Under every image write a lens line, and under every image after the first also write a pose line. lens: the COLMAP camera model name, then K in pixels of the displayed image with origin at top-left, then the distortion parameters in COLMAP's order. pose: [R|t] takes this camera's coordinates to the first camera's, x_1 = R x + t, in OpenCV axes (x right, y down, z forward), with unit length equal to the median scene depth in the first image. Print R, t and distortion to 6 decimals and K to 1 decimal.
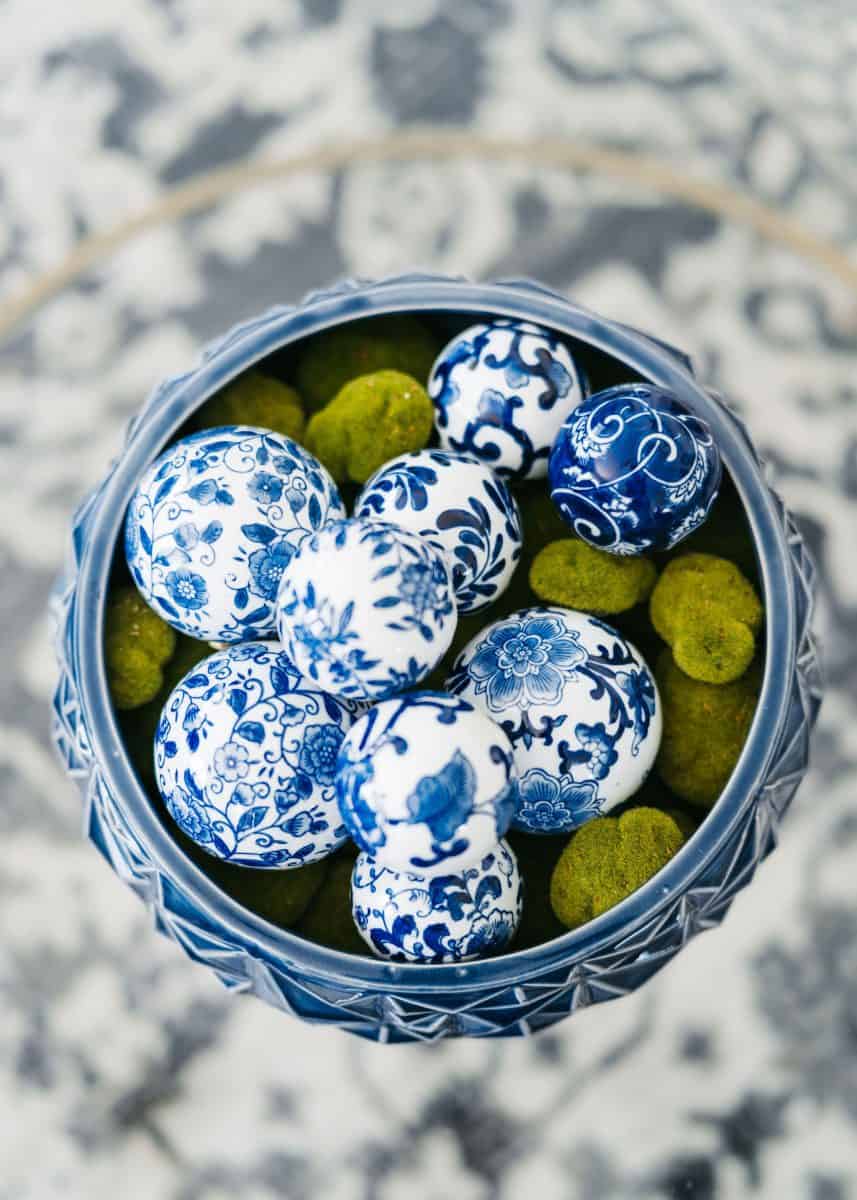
lens RADIAL K [[2004.9, 0, 428.5], [0, 2004.9, 600.0], [0, 0, 1]] dist [0.024085, 0.068960]
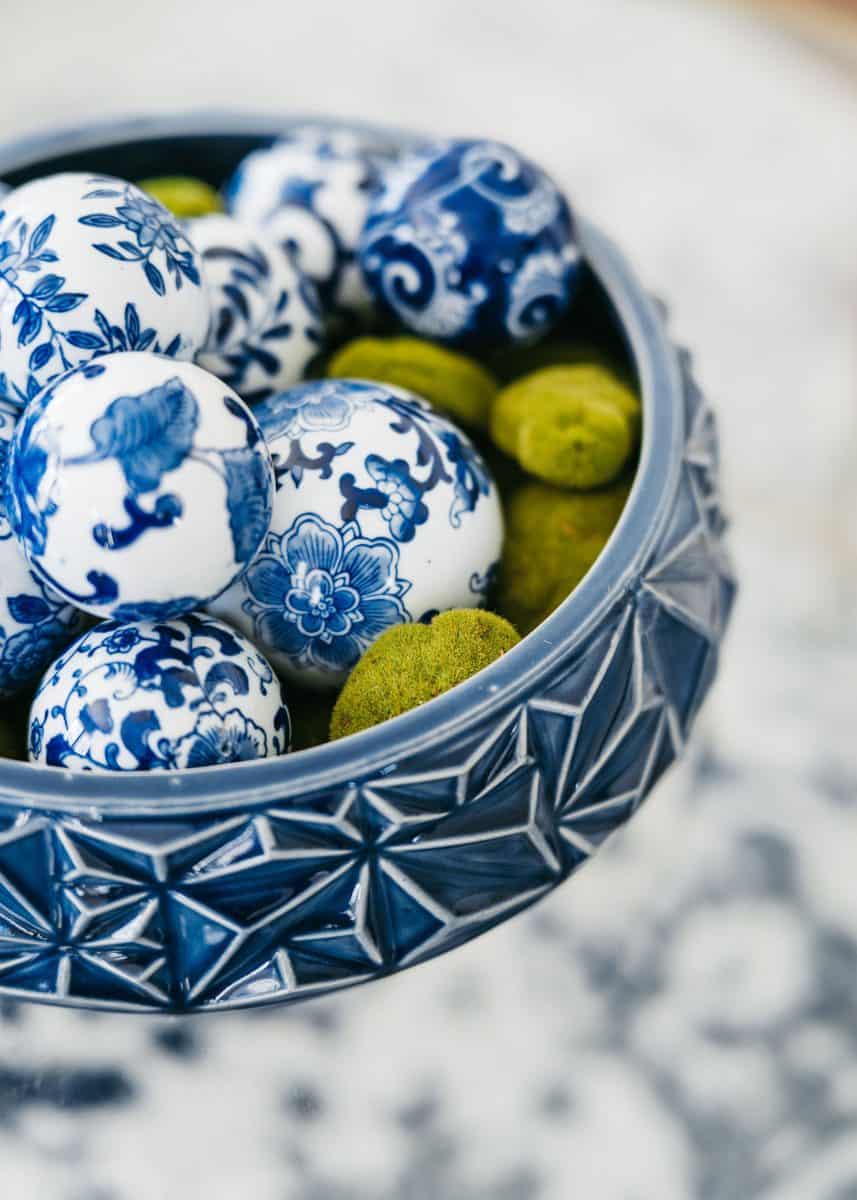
lens RADIAL K [[2004.9, 0, 428.5], [0, 2004.9, 600.0], [0, 0, 1]] dist [0.024085, 0.068960]
pose [[0.999447, 0.020801, -0.025959, 0.113988], [-0.031042, 0.863698, -0.503052, 0.457227], [0.011957, 0.503580, 0.863866, 0.416187]]
